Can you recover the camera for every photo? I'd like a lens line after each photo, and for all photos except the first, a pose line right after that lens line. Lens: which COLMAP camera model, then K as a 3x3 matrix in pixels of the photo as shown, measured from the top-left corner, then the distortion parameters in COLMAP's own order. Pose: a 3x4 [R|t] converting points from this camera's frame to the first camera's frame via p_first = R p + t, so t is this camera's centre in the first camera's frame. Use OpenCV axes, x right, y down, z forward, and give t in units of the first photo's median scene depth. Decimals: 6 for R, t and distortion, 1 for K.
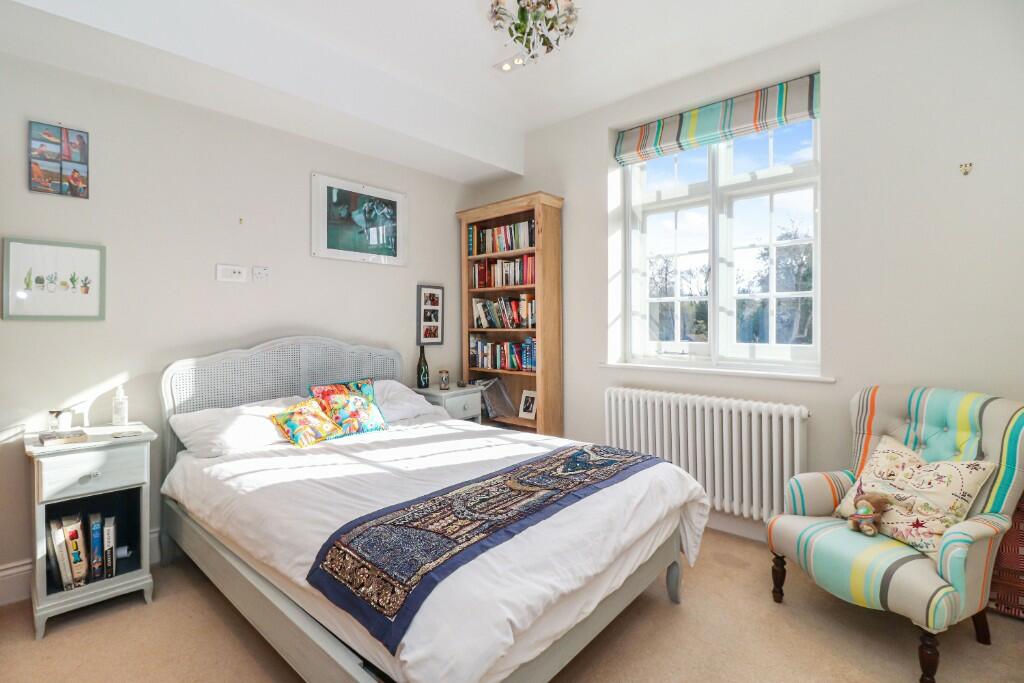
lens RADIAL K [[479.2, 0, 505.6], [0, 479.2, 329.2], [0, 0, 1]] dist [-0.012970, -0.000375]
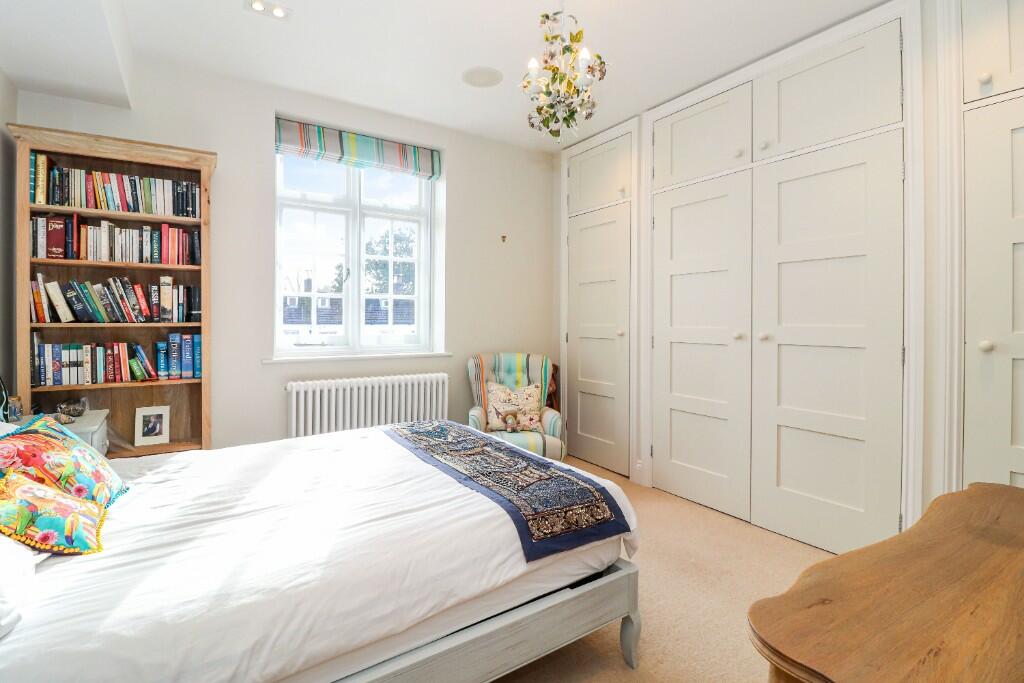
lens RADIAL K [[479.2, 0, 505.6], [0, 479.2, 329.2], [0, 0, 1]] dist [-0.012970, -0.000375]
pose [[0.248486, -0.016682, 0.968492, -0.535224], [0.006001, 0.999859, 0.015682, 0.000365], [-0.968617, 0.001915, 0.248551, 0.293487]]
